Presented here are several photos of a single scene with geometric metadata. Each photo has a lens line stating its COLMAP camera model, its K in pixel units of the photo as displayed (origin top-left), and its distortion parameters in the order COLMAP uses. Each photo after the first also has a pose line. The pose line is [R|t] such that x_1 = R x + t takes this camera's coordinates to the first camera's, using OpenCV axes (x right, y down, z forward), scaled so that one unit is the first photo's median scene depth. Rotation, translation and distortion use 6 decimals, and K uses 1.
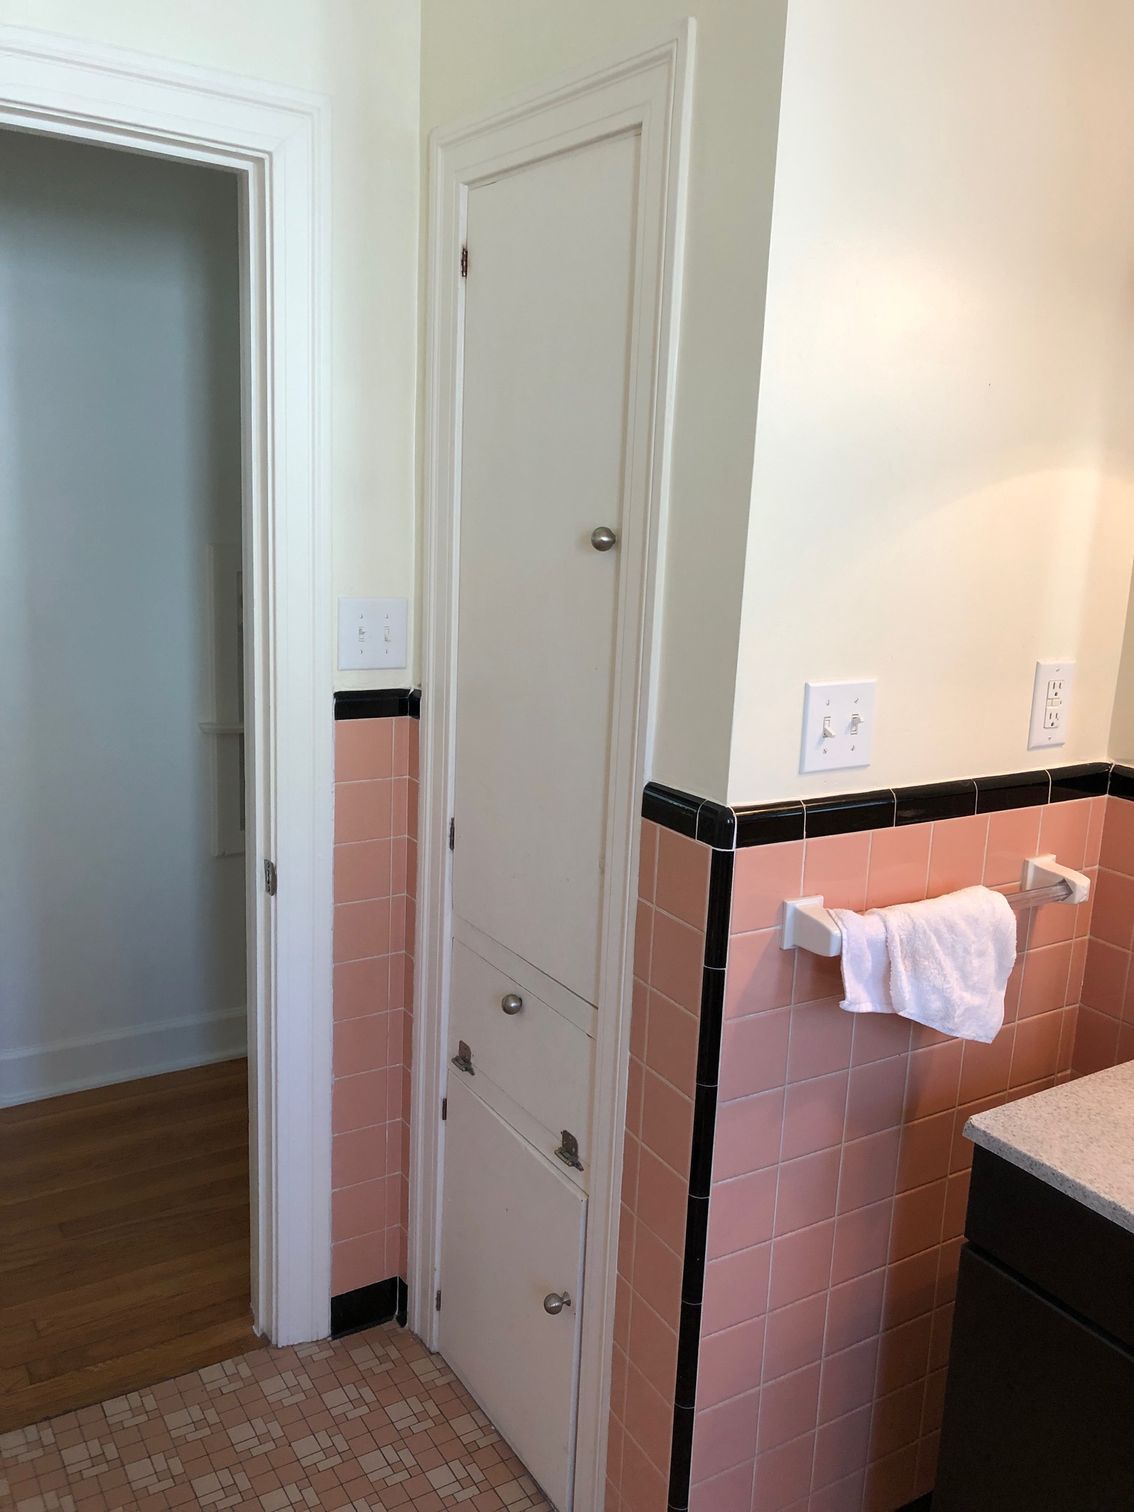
lens RADIAL K [[1241.4, 0, 567.0], [0, 1241.4, 756.0], [0, 0, 1]] dist [0.001446, 0.002596]
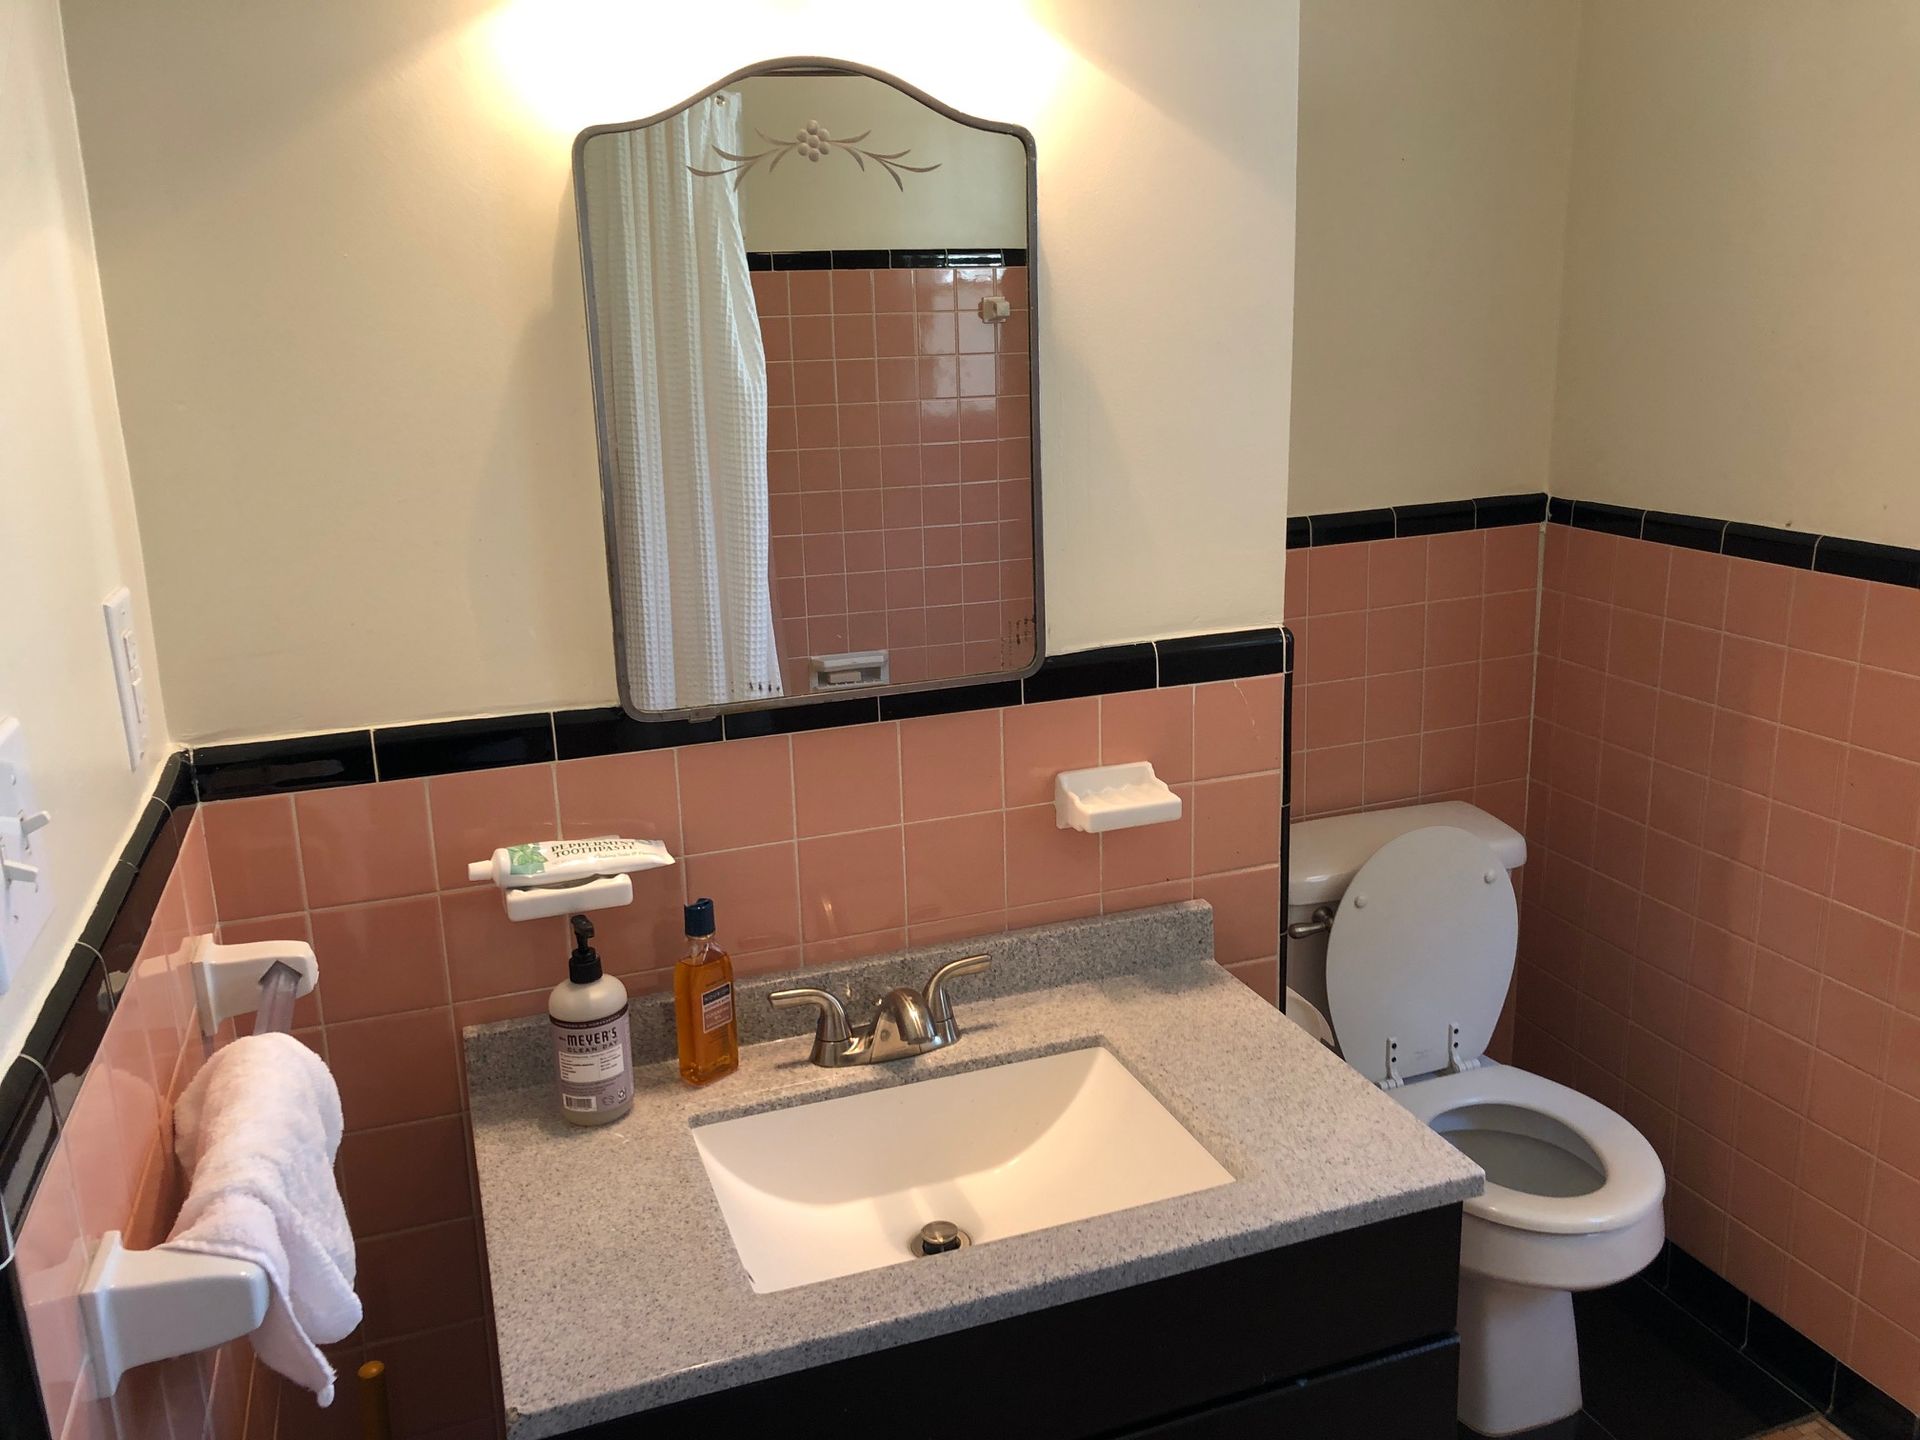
lens RADIAL K [[1576.4, 0, 962.4], [0, 1576.4, 686.0], [0, 0, 1]] dist [0.001446, 0.002596]
pose [[0.211934, -0.281335, 0.935914, -0.193135], [0.255357, 0.940340, 0.224841, -0.113817], [-0.943333, 0.191340, 0.271131, 0.548154]]
